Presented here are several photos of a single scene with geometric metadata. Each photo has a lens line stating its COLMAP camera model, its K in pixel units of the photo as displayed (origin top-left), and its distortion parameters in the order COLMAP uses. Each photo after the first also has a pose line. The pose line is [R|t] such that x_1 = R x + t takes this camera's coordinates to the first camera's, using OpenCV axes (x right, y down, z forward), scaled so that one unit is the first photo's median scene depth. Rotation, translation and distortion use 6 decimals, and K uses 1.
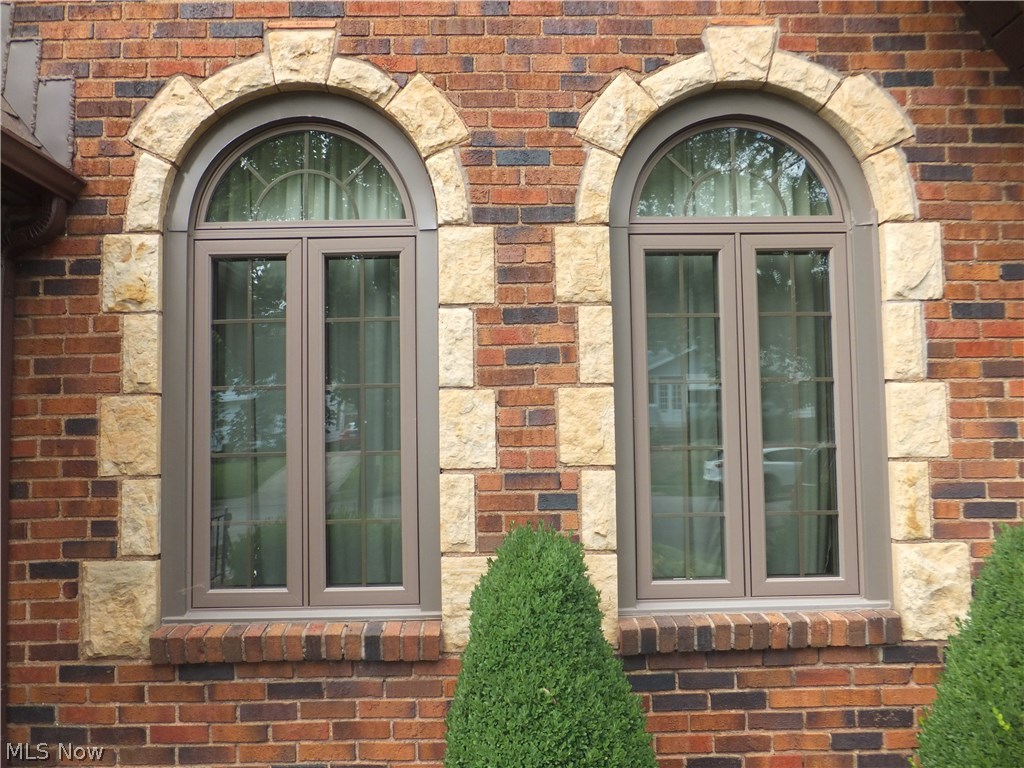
lens RADIAL K [[680.3, 0, 497.0], [0, 680.3, 384.9], [0, 0, 1]] dist [-0.015881, 0.001527]
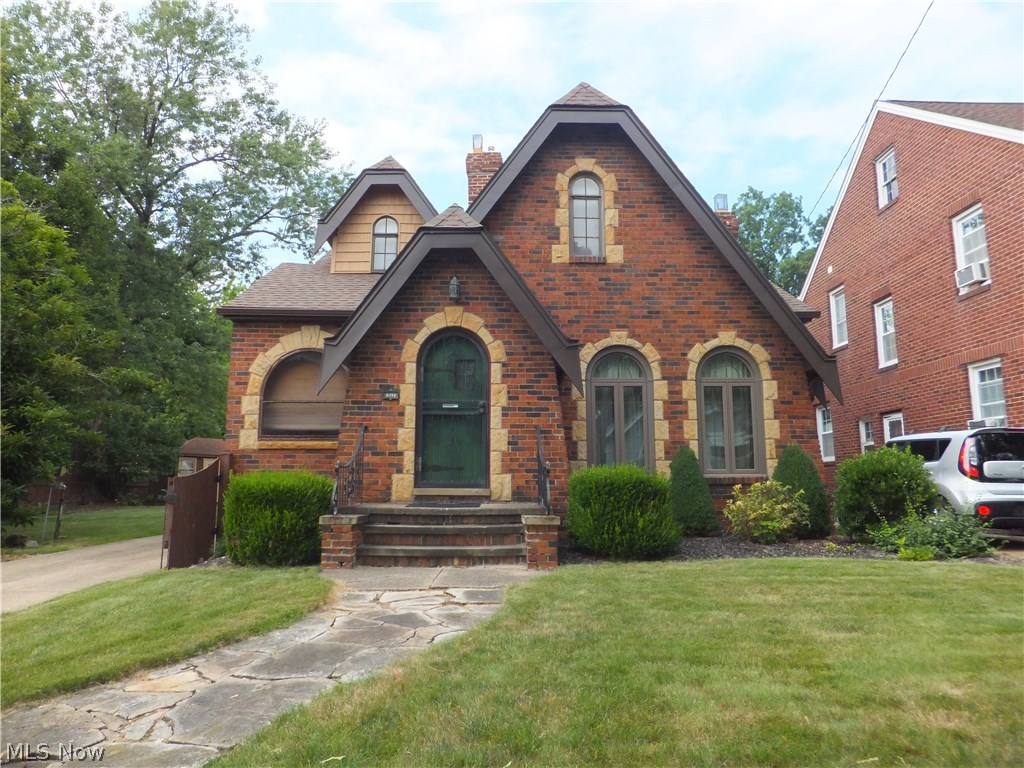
lens RADIAL K [[736.9, 0, 514.5], [0, 736.9, 385.0], [0, 0, 1]] dist [-0.021977, 0.001044]
pose [[0.999919, 0.012412, 0.002713, -0.931175], [-0.012089, 0.995159, -0.097528, 0.234511], [-0.003911, 0.097488, 0.995229, -3.385901]]
